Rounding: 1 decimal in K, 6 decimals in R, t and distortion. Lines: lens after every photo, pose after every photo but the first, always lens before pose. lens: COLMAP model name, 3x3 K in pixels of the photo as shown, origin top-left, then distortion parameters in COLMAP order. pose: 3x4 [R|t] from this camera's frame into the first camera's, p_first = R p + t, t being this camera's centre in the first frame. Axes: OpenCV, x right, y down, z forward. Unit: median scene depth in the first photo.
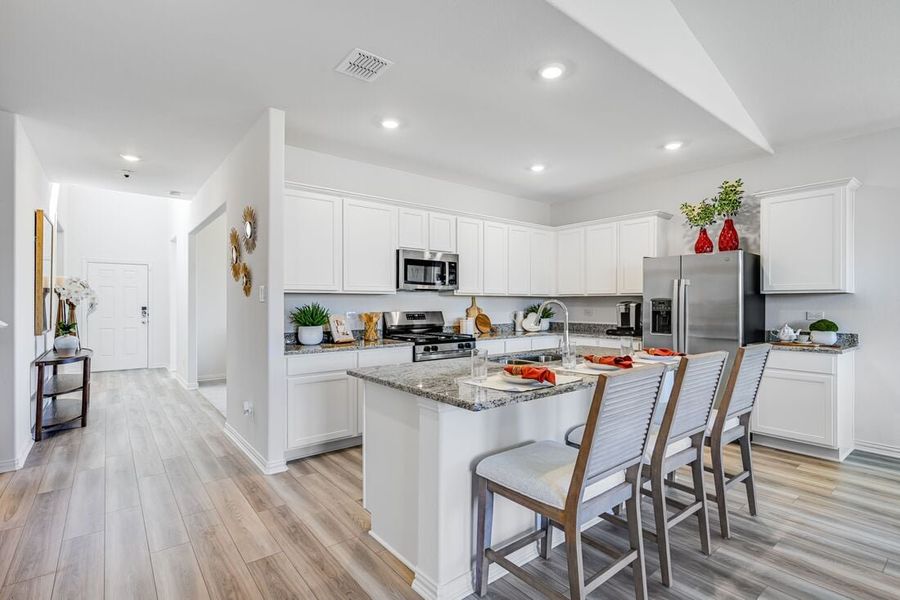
lens RADIAL K [[439.5, 0, 450.0], [0, 439.5, 300.0], [0, 0, 1]] dist [-0.001527, -0.000058]
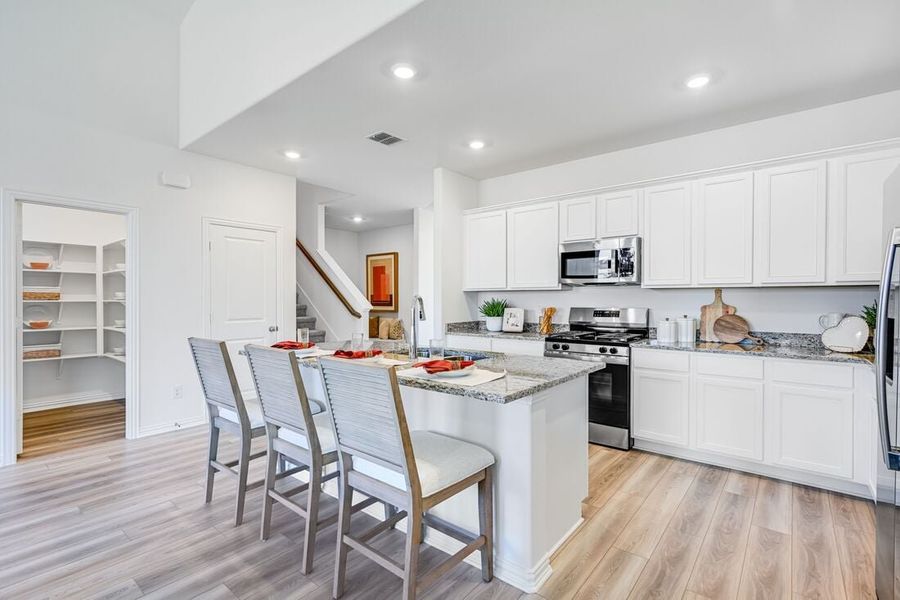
lens RADIAL K [[417.1, 0, 450.0], [0, 417.1, 300.0], [0, 0, 1]] dist [0.000412, 0.000088]
pose [[0.215515, 0.002156, -0.976498, 0.755631], [0.010140, 0.999939, 0.004446, 0.003409], [0.976448, -0.010860, 0.215480, 0.559488]]
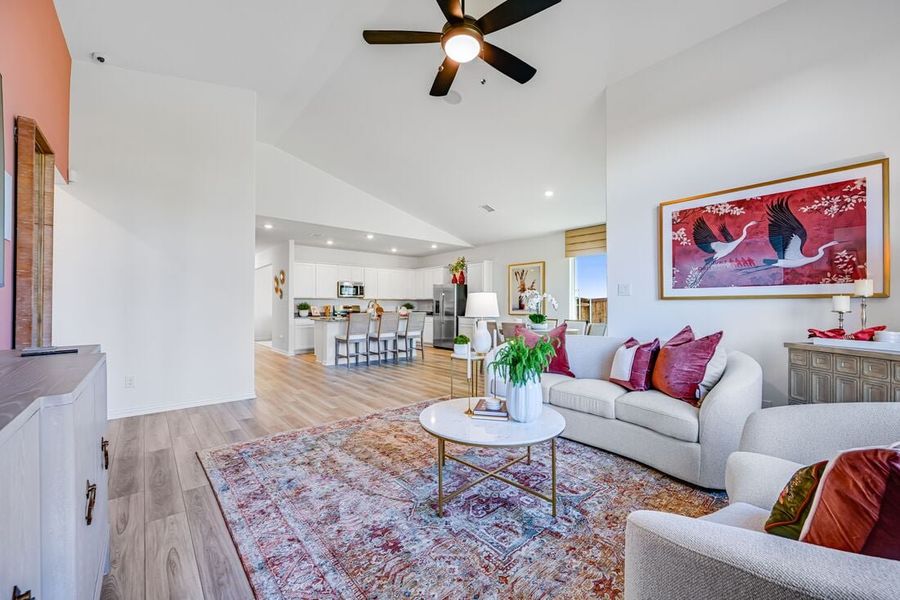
lens RADIAL K [[357.7, 0, 450.0], [0, 357.7, 300.0], [0, 0, 1]] dist [0.001074, 0.000216]
pose [[0.999049, -0.000260, 0.043590, 0.467820], [0.000545, 0.999979, -0.006518, 0.008974], [-0.043587, 0.006535, 0.999028, -1.201003]]
